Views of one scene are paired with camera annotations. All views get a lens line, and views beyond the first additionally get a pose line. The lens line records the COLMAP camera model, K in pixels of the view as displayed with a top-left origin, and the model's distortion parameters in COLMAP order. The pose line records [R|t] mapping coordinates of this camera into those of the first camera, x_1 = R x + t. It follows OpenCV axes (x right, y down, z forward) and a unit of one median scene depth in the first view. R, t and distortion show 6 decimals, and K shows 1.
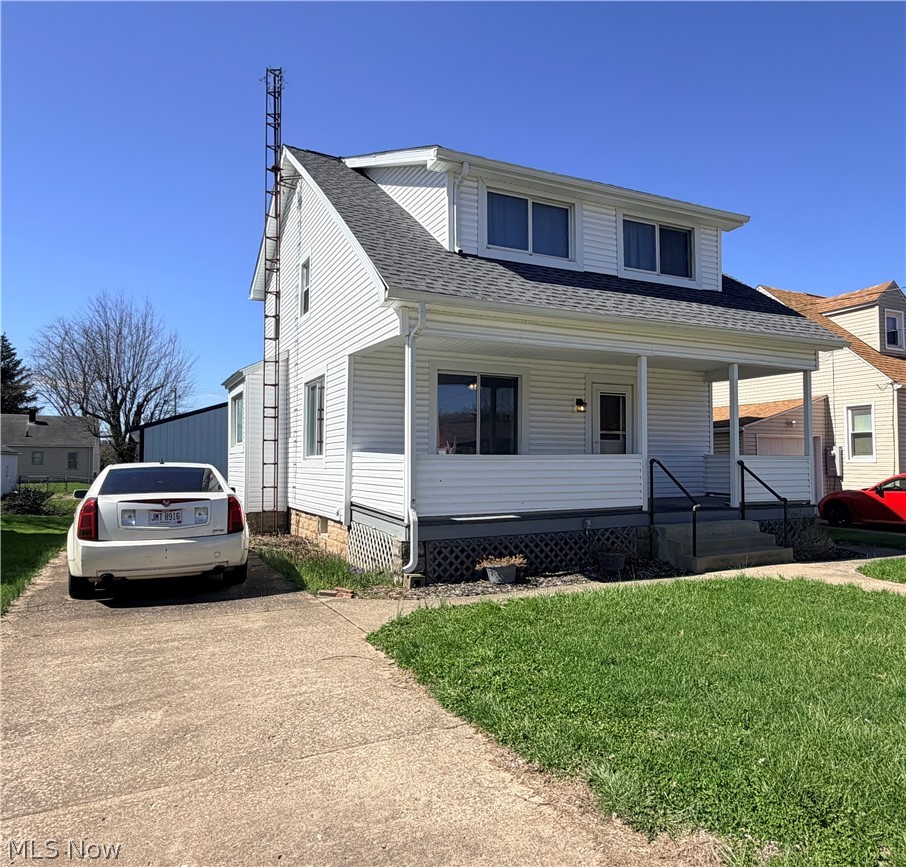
lens RADIAL K [[661.3, 0, 453.0], [0, 661.3, 433.5], [0, 0, 1]] dist [0.005468, 0.001282]
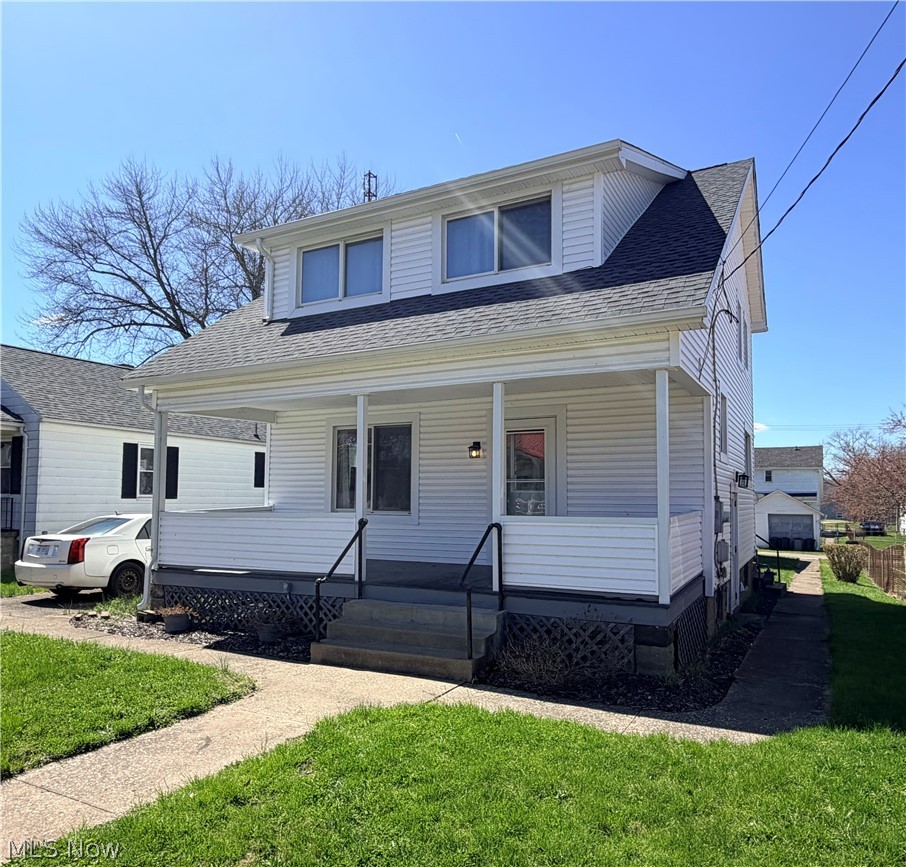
lens RADIAL K [[667.3, 0, 455.9], [0, 667.3, 456.1], [0, 0, 1]] dist [0.000569, -0.001708]
pose [[0.595544, -0.051751, -0.801654, 0.942901], [0.031376, 0.998660, -0.041160, -0.001543], [0.802710, -0.000640, 0.596369, 0.541966]]
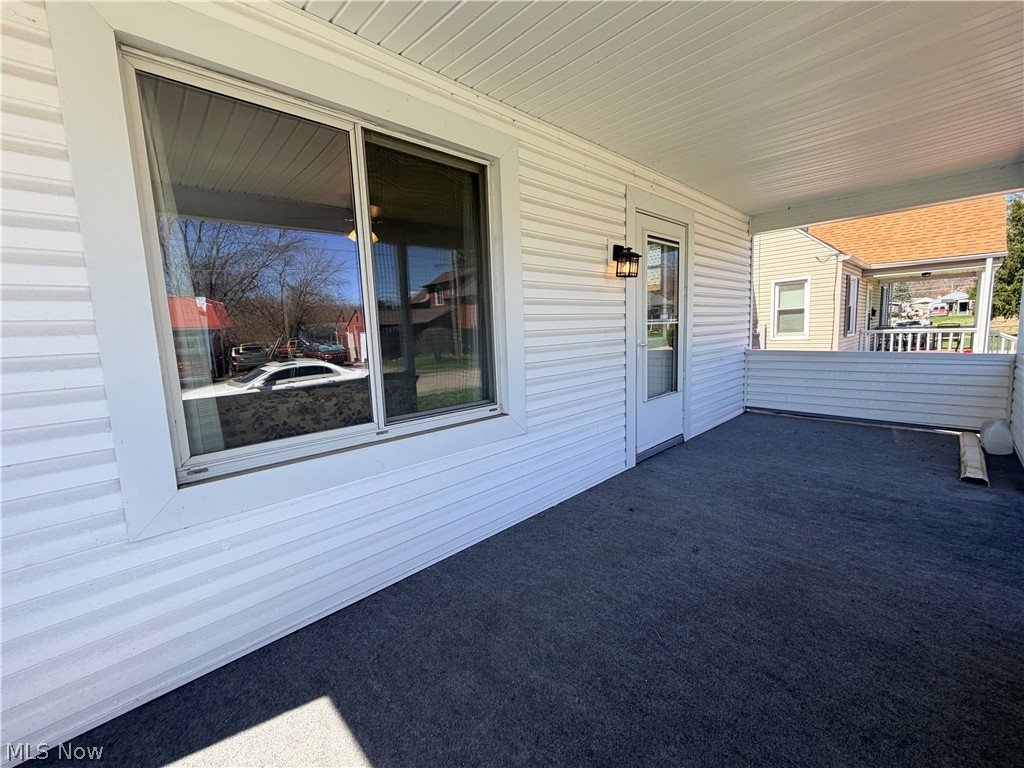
lens RADIAL K [[415.5, 0, 505.5], [0, 415.5, 380.8], [0, 0, 1]] dist [0.000501, 0.000084]
pose [[0.948517, -0.081486, 0.306066, 0.038977], [0.033236, 0.986611, 0.159670, -0.013714], [-0.314979, -0.141277, 0.938525, 0.854817]]
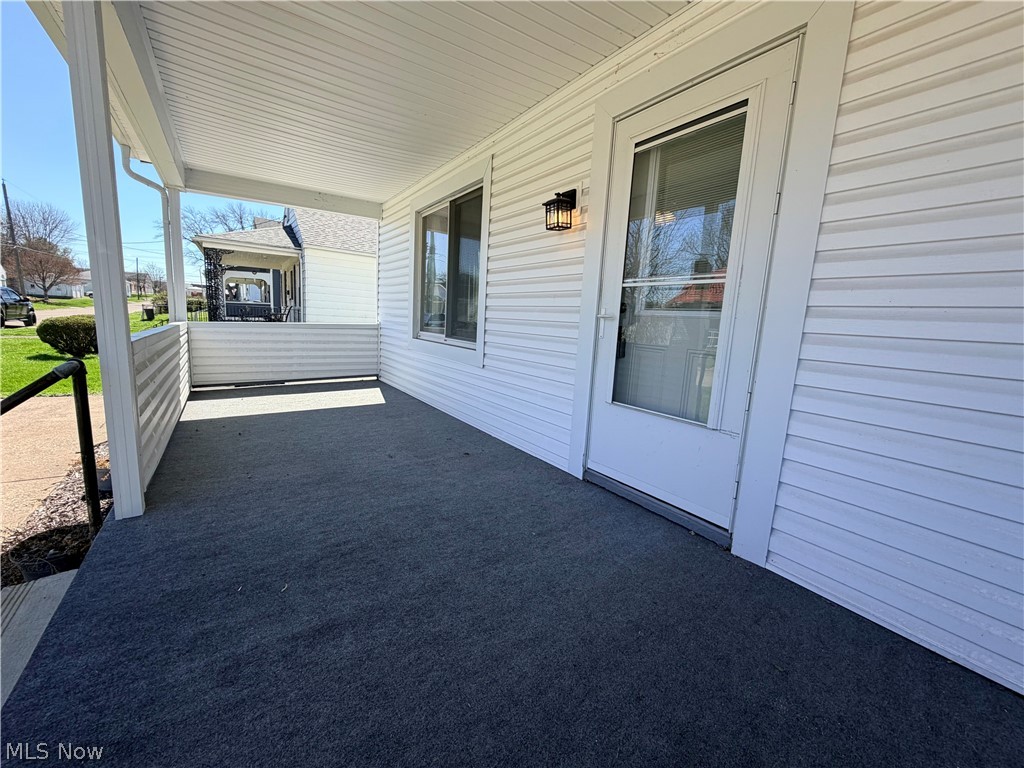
lens RADIAL K [[405.5, 0, 510.0], [0, 405.5, 386.7], [0, 0, 1]] dist [-0.009532, -0.000122]
pose [[0.167090, 0.165151, -0.972011, 0.459843], [-0.016447, 0.986201, 0.164734, 0.016382], [0.985804, -0.011539, 0.167501, 1.045329]]
